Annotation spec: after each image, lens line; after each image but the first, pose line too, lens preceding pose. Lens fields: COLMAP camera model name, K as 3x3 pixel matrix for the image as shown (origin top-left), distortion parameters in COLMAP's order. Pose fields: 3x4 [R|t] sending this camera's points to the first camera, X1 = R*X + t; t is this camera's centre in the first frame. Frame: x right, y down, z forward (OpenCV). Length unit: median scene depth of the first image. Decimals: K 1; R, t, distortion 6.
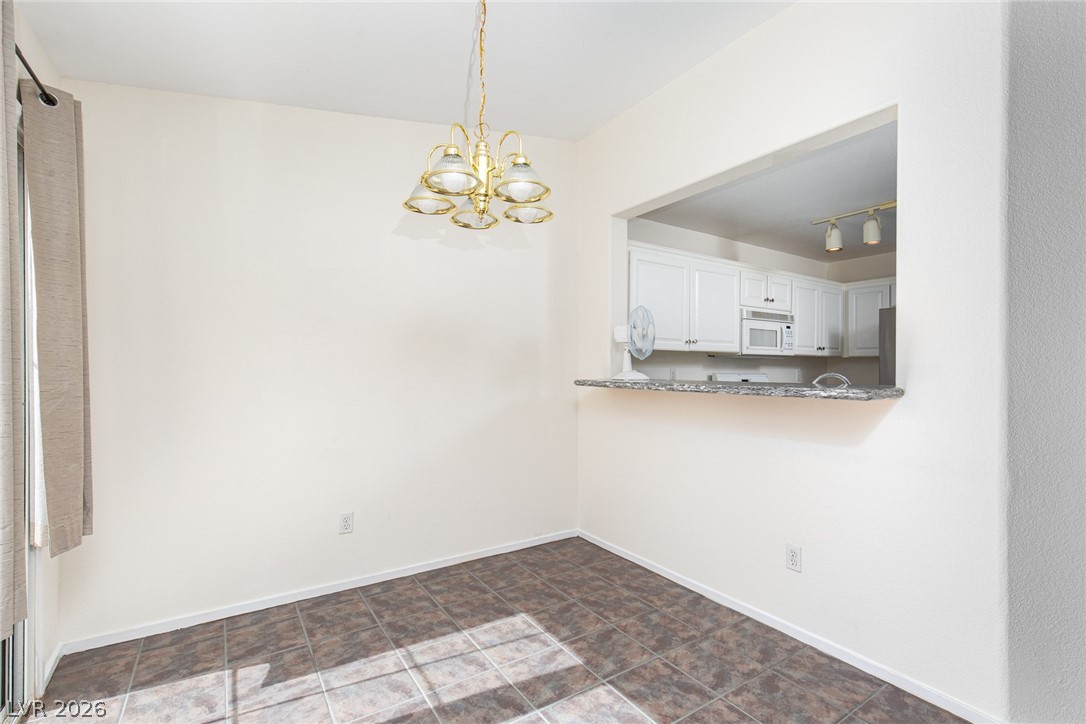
lens RADIAL K [[490.1, 0, 540.2], [0, 490.1, 370.8], [0, 0, 1]] dist [0.010320, -0.001927]
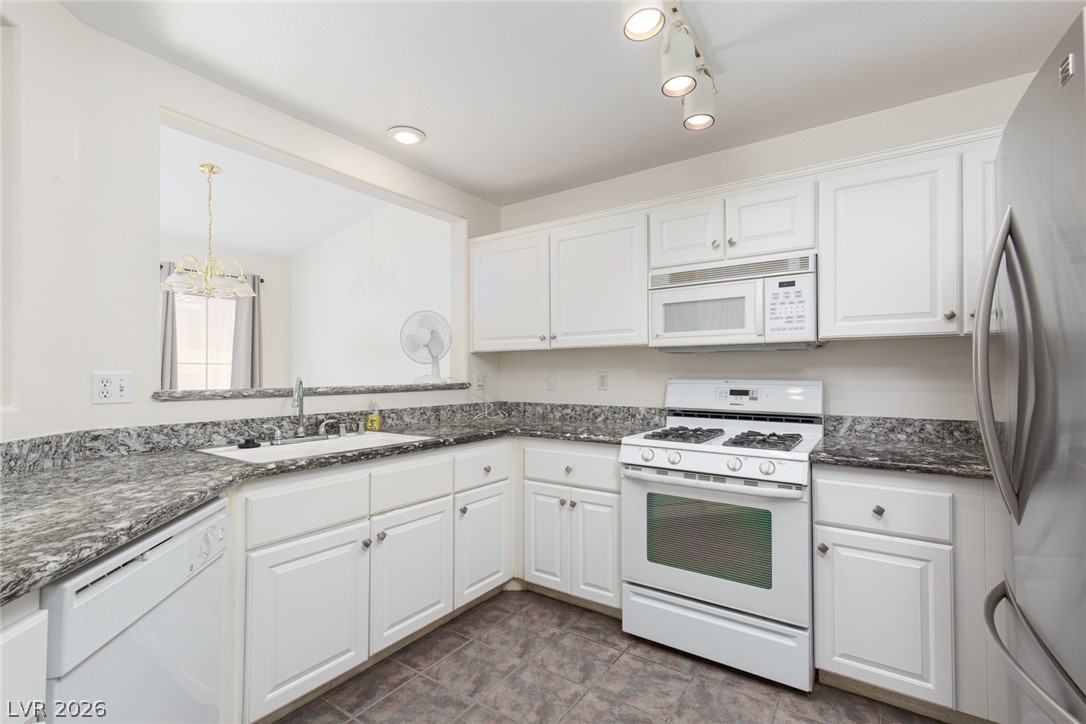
lens RADIAL K [[490.1, 0, 541.1], [0, 490.1, 365.0], [0, 0, 1]] dist [0.010320, -0.001927]
pose [[0.361349, -0.019283, -0.932231, 1.017093], [0.000440, 0.999790, -0.020510, 0.000961], [0.932430, 0.007002, 0.361282, 0.703070]]
